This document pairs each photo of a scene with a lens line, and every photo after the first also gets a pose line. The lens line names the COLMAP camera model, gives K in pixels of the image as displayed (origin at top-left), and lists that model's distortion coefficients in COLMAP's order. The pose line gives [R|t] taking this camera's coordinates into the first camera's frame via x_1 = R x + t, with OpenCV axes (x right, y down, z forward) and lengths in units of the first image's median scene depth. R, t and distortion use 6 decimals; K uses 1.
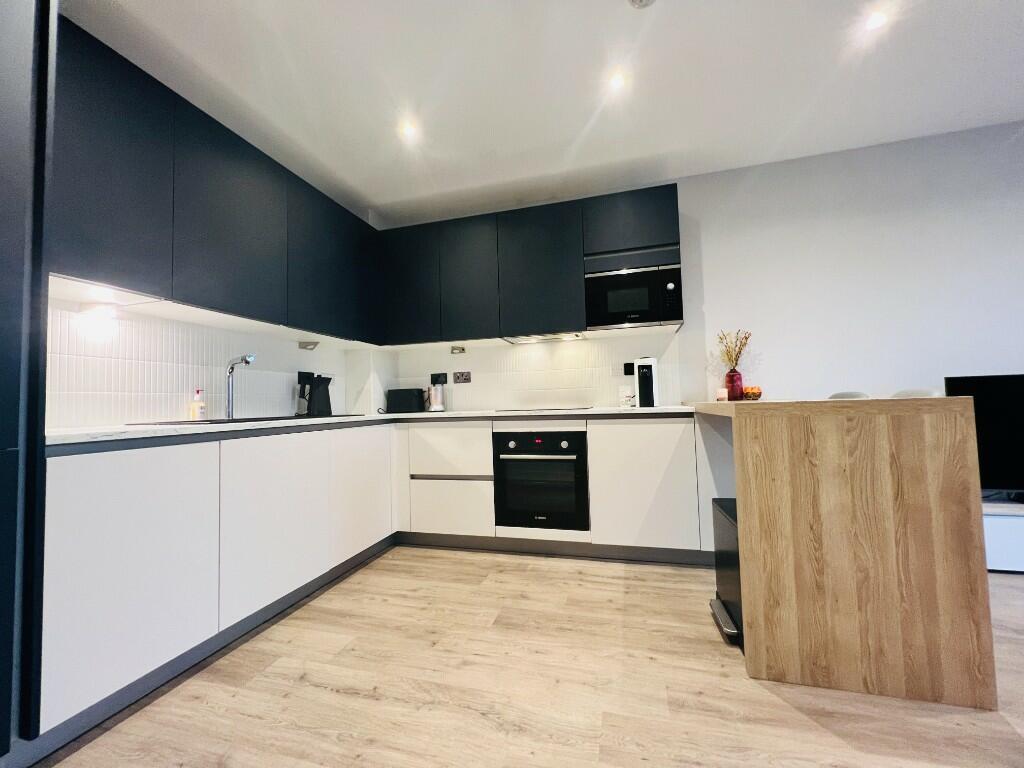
lens RADIAL K [[410.8, 0, 512.0], [0, 410.8, 384.0], [0, 0, 1]] dist [-0.000337, 0.000163]
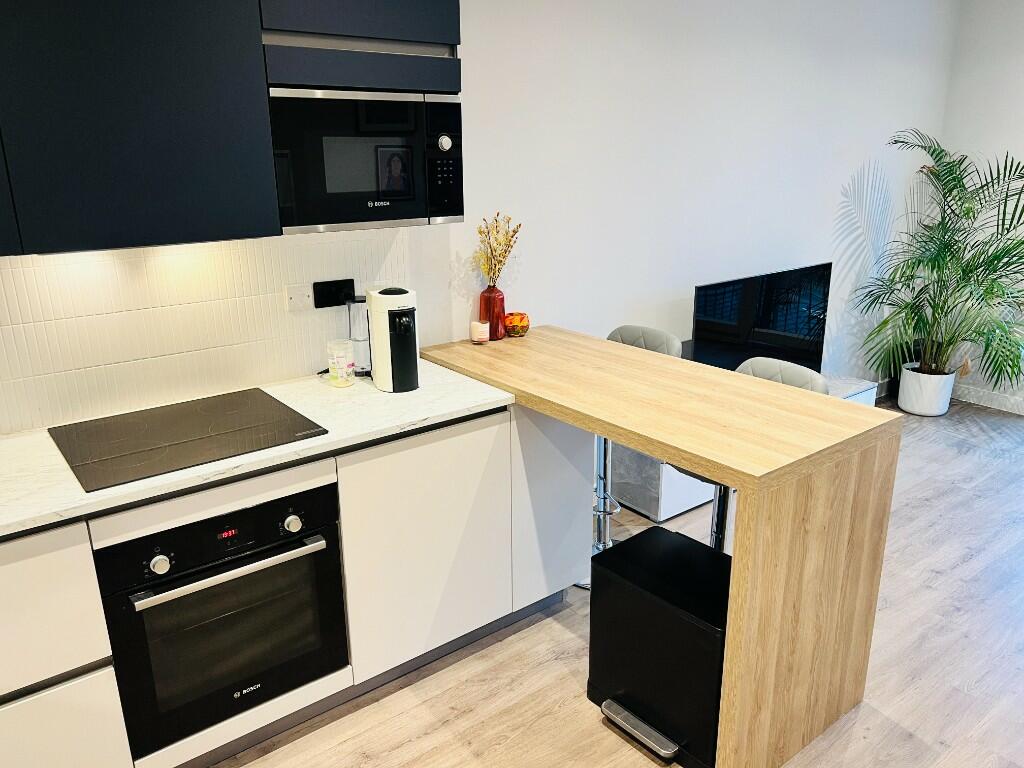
lens RADIAL K [[773.4, 0, 512.0], [0, 773.4, 384.0], [0, 0, 1]] dist [0.024071, -0.000328]
pose [[0.590899, -0.215567, 0.777412, -0.332476], [-0.046392, 0.952965, 0.299508, -0.243714], [-0.805410, -0.213045, 0.553106, 0.373757]]
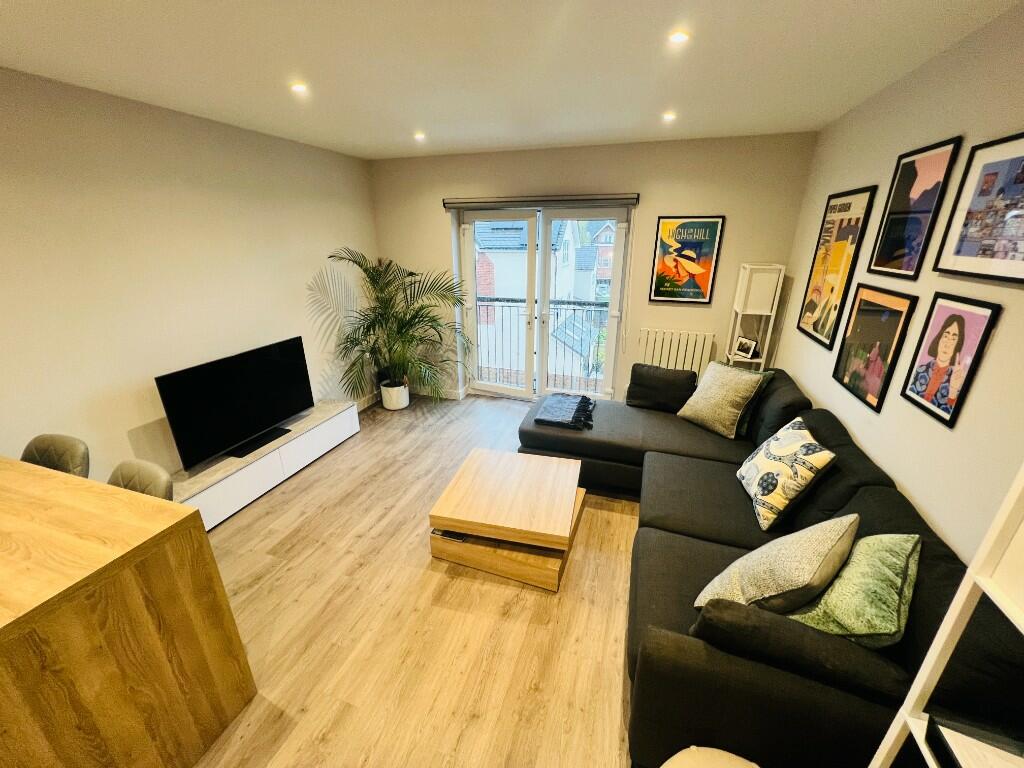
lens RADIAL K [[408.5, 0, 512.0], [0, 408.5, 384.0], [0, 0, 1]] dist [-0.002078, 0.000117]
pose [[0.041645, -0.315093, 0.948147, 0.102850], [-0.048658, 0.947204, 0.316917, -0.334108], [-0.997947, -0.059333, 0.024115, 0.069818]]
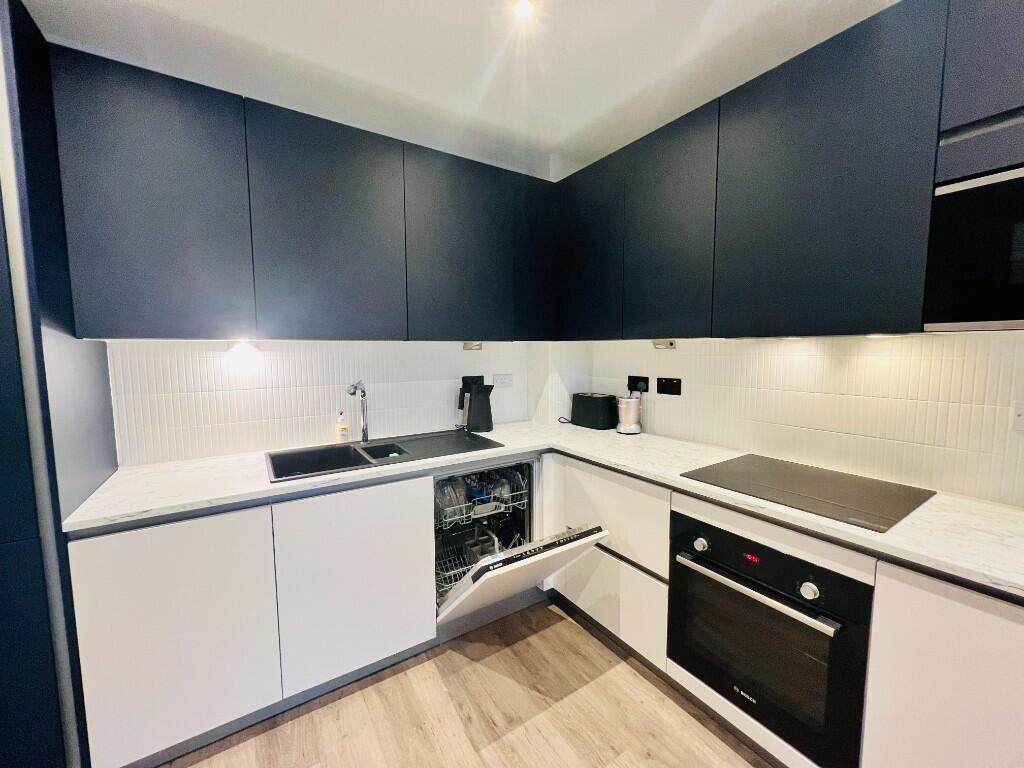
lens RADIAL K [[408.5, 0, 512.0], [0, 408.5, 384.0], [0, 0, 1]] dist [-0.002078, 0.000117]
pose [[0.753259, 0.081857, -0.652610, 0.150692], [0.016039, 0.989644, 0.142643, -0.150921], [0.657528, -0.117914, 0.744146, 0.445364]]
